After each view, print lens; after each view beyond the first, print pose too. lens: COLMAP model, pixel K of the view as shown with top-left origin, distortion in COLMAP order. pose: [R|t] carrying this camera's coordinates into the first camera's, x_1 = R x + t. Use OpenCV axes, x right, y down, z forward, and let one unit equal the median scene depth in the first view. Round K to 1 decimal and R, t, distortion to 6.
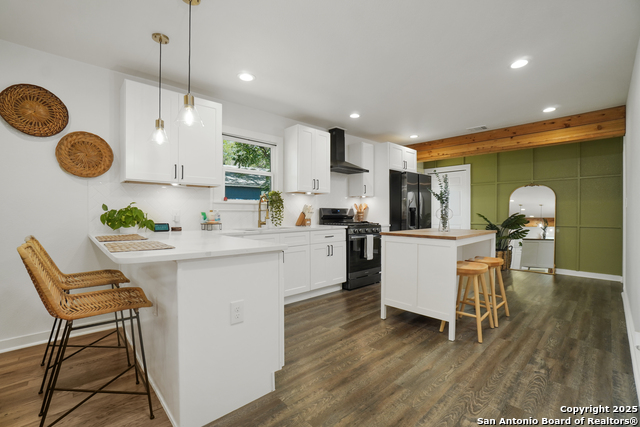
lens RADIAL K [[279.3, 0, 319.6], [0, 279.3, 210.3], [0, 0, 1]] dist [-0.060637, 0.020626]
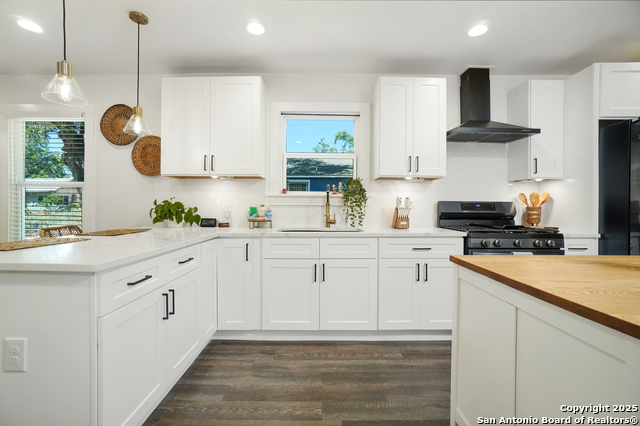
lens RADIAL K [[279.3, 0, 319.6], [0, 279.3, 209.8], [0, 0, 1]] dist [-0.060637, 0.020626]
pose [[0.730088, 0.012624, -0.683237, 0.287985], [0.000761, 0.999814, 0.019286, -0.000923], [0.683353, -0.014601, 0.729942, 0.430231]]
